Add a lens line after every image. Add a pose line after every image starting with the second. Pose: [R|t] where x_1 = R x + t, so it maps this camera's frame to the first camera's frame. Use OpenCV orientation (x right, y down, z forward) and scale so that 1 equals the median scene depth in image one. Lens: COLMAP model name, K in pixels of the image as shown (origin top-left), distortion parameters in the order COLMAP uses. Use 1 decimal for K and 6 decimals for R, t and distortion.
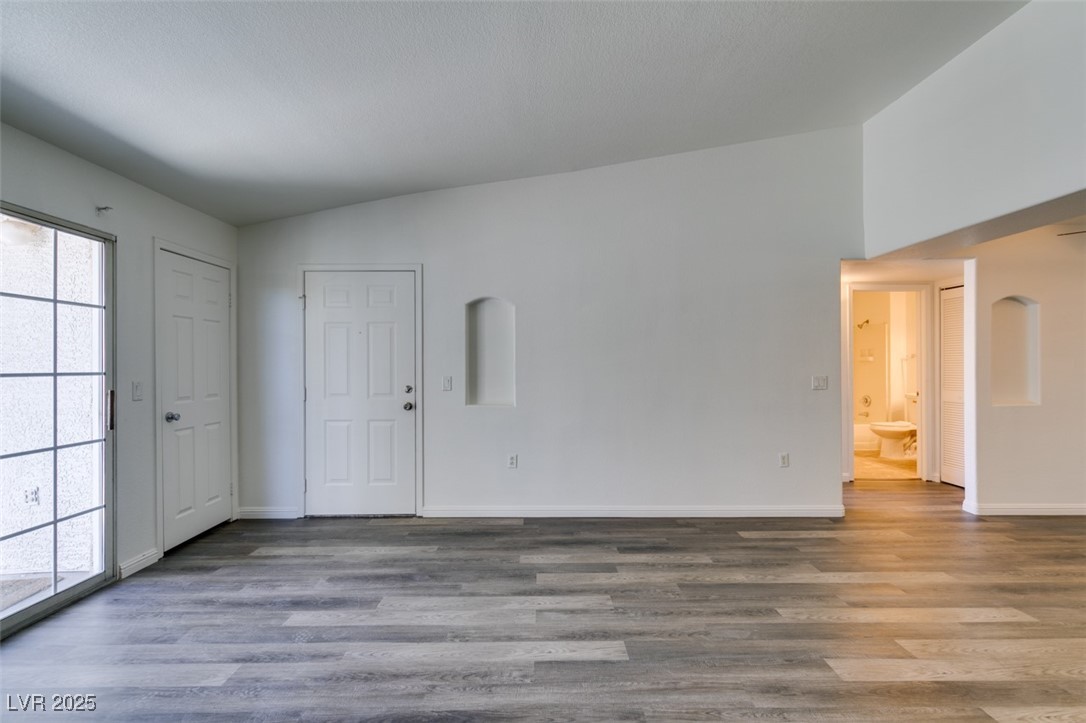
lens RADIAL K [[489.8, 0, 538.0], [0, 489.8, 359.2], [0, 0, 1]] dist [0.010587, -0.003764]
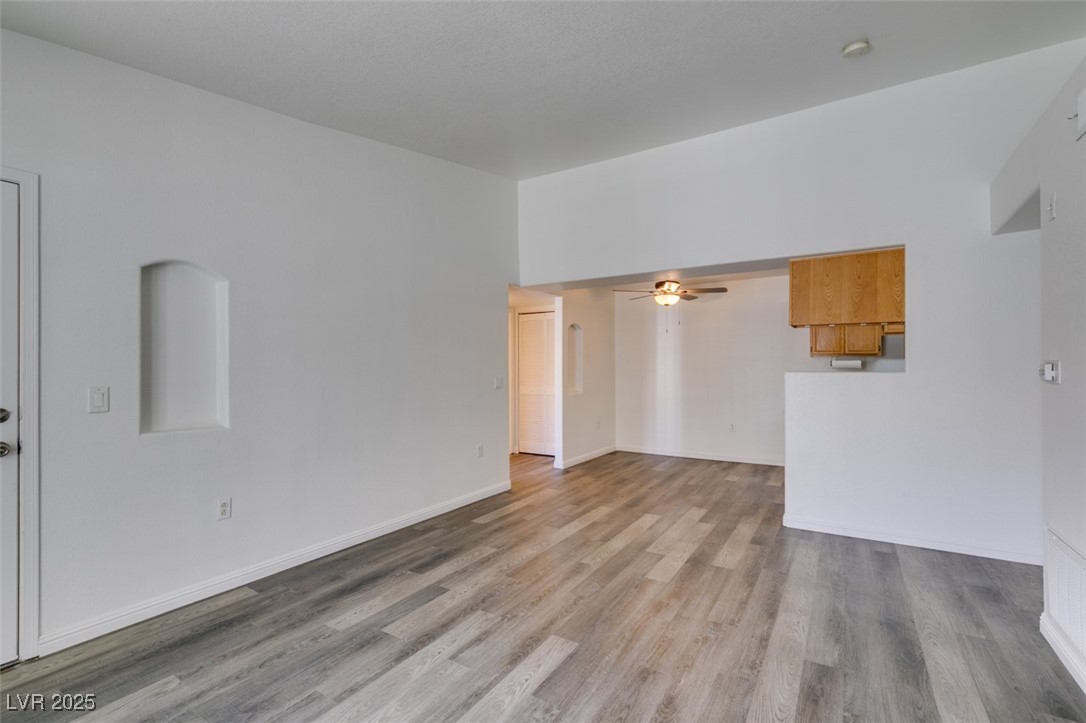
lens RADIAL K [[489.8, 0, 544.4], [0, 489.8, 366.1], [0, 0, 1]] dist [0.010587, -0.003764]
pose [[0.530011, 0.005637, 0.847972, -0.480095], [-0.010037, 0.999950, -0.000374, 0.006500], [-0.847931, -0.008313, 0.530041, 0.317591]]
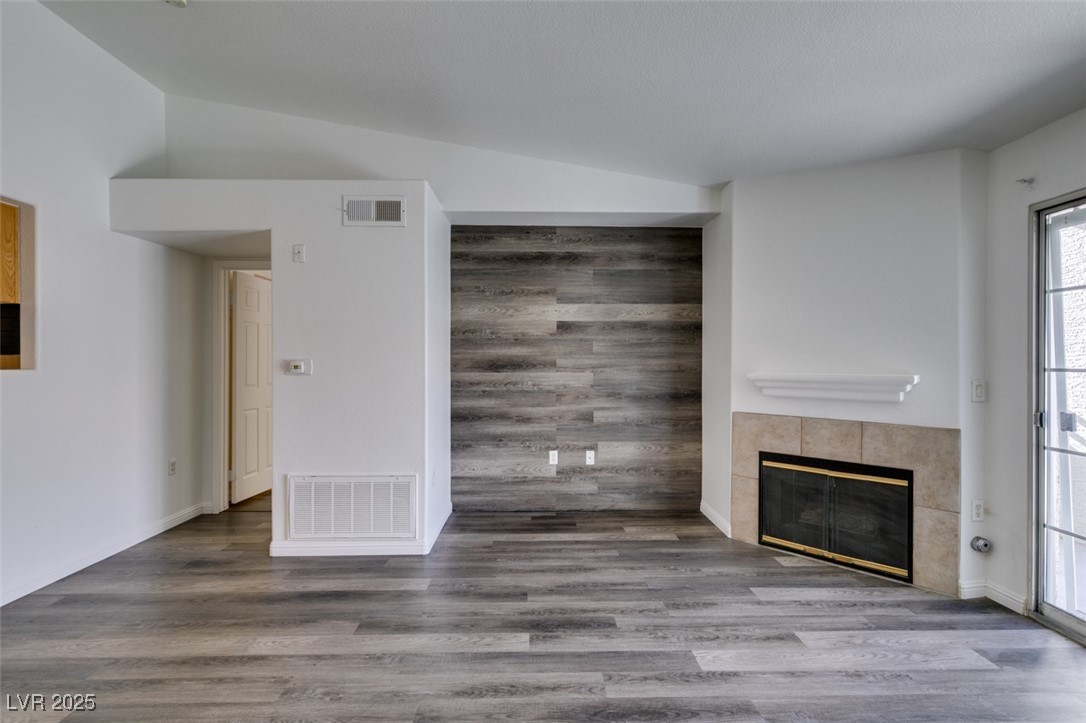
lens RADIAL K [[489.8, 0, 543.5], [0, 489.8, 362.0], [0, 0, 1]] dist [0.010587, -0.003764]
pose [[-0.999770, 0.002832, -0.021254, -0.013438], [0.003114, 0.999907, -0.013247, 0.012060], [0.021215, -0.013310, -0.999686, 1.060502]]
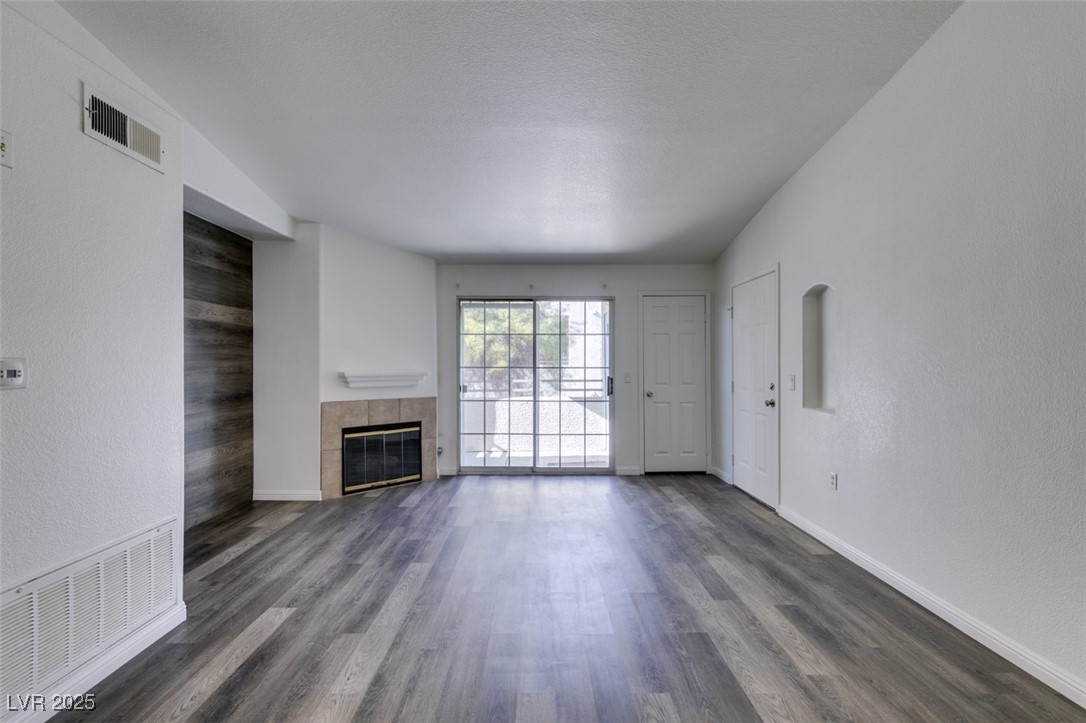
lens RADIAL K [[489.8, 0, 540.6], [0, 489.8, 365.2], [0, 0, 1]] dist [0.010587, -0.003764]
pose [[0.004568, 0.005344, -0.999975, 0.928597], [0.013878, 0.999889, 0.005407, 0.003737], [0.999893, -0.013902, 0.004493, 0.615585]]
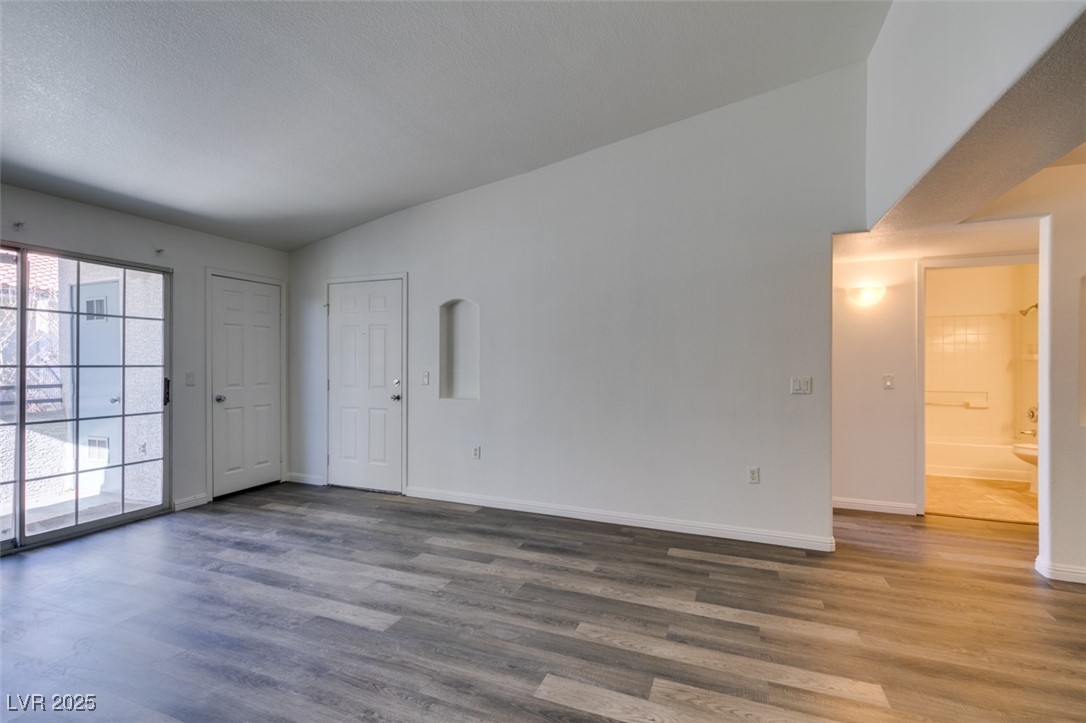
lens RADIAL K [[489.8, 0, 537.6], [0, 489.8, 364.3], [0, 0, 1]] dist [0.010587, -0.003764]
pose [[0.924918, 0.008087, -0.380081, 0.576261], [-0.002921, 0.999895, 0.014166, 0.000026], [0.380156, -0.011992, 0.924845, 0.079253]]
